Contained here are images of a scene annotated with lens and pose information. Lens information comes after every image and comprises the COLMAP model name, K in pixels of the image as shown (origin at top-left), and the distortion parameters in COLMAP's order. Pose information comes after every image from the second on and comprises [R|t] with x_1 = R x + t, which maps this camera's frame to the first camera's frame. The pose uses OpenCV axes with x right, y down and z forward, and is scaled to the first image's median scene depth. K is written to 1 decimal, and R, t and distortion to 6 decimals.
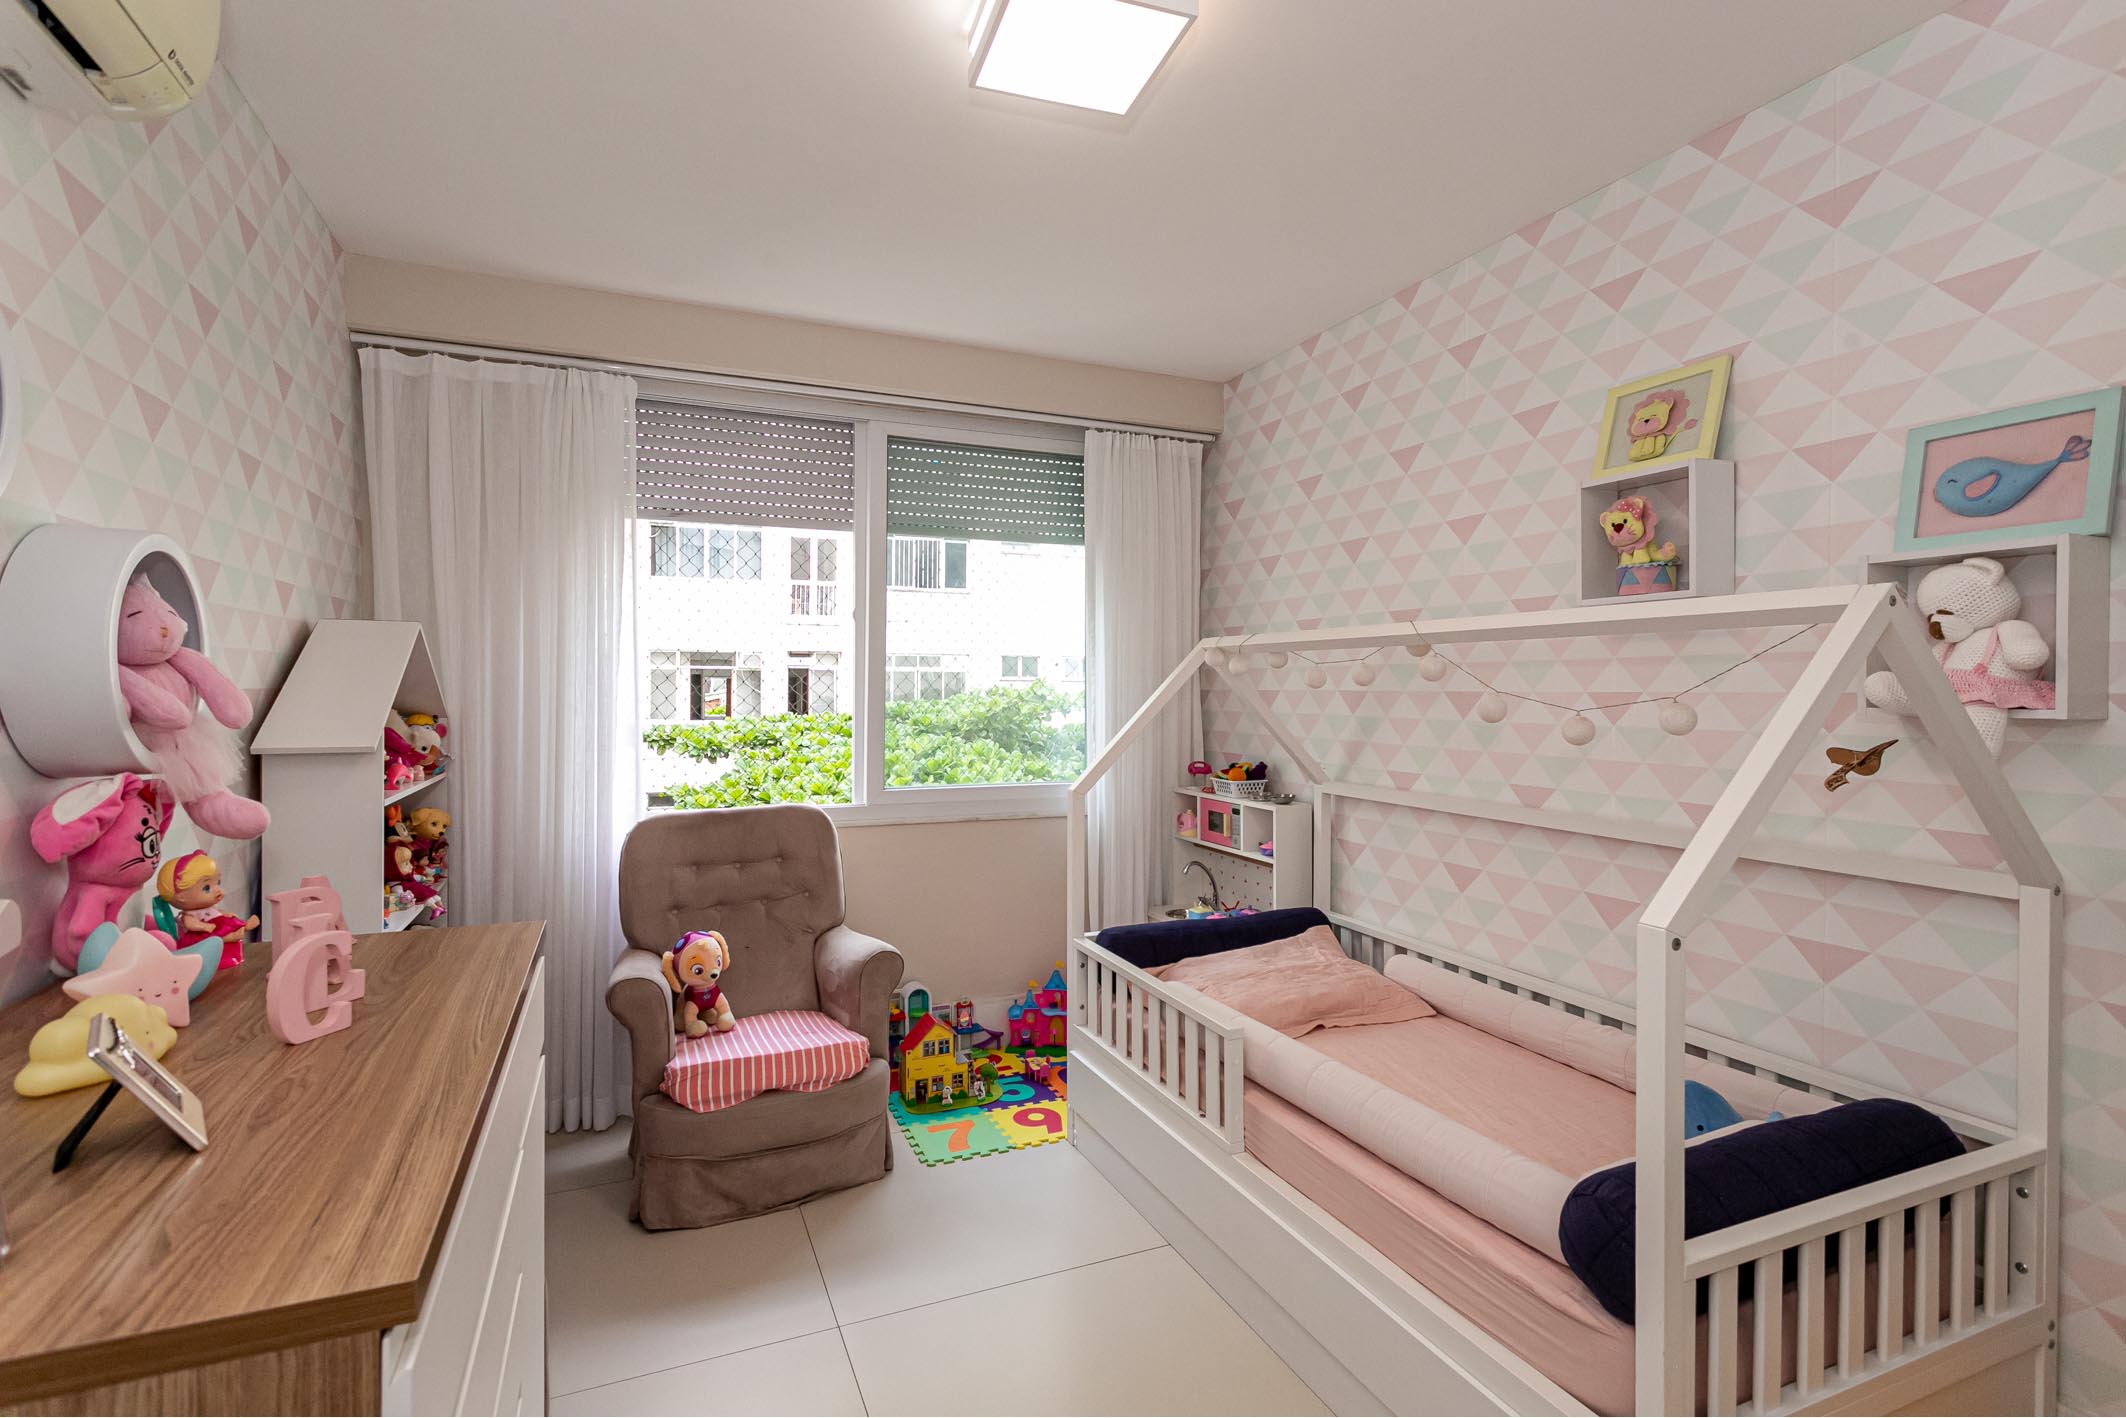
lens RADIAL K [[1010.5, 0, 1064.6], [0, 1010.5, 698.4], [0, 0, 1]] dist [0.001994, 0.000012]
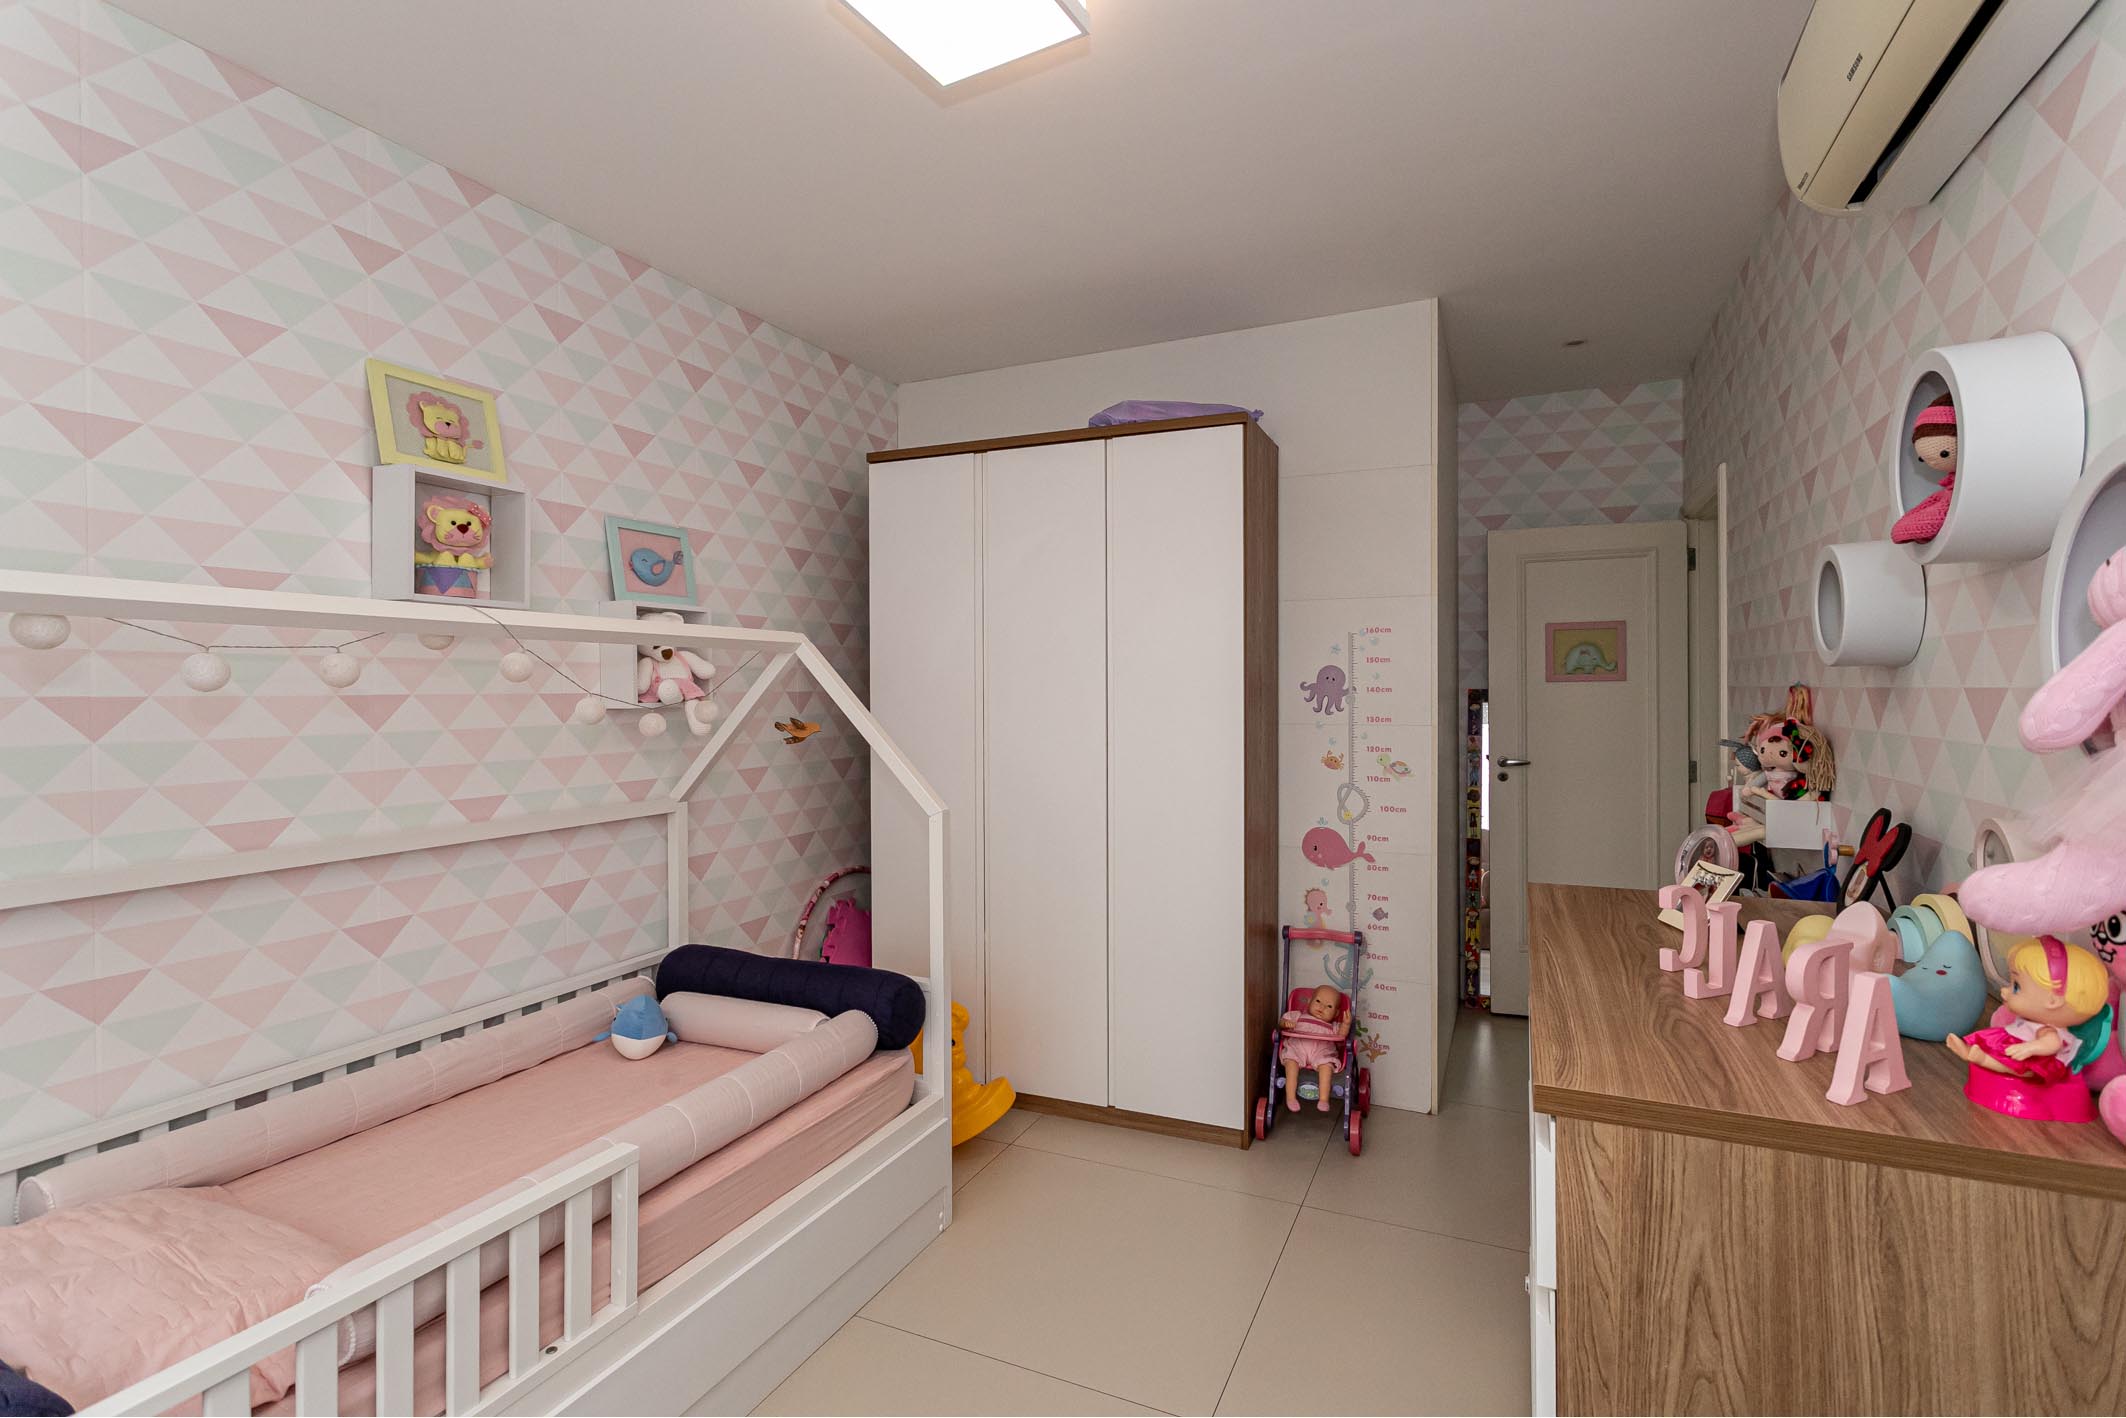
lens RADIAL K [[1010.5, 0, 1061.2], [0, 1010.5, 691.7], [0, 0, 1]] dist [0.001994, 0.000012]
pose [[-0.689175, -0.004103, 0.724583, -0.563809], [0.008130, 0.999877, 0.013395, -0.016765], [-0.724549, 0.015123, -0.689057, 1.236485]]
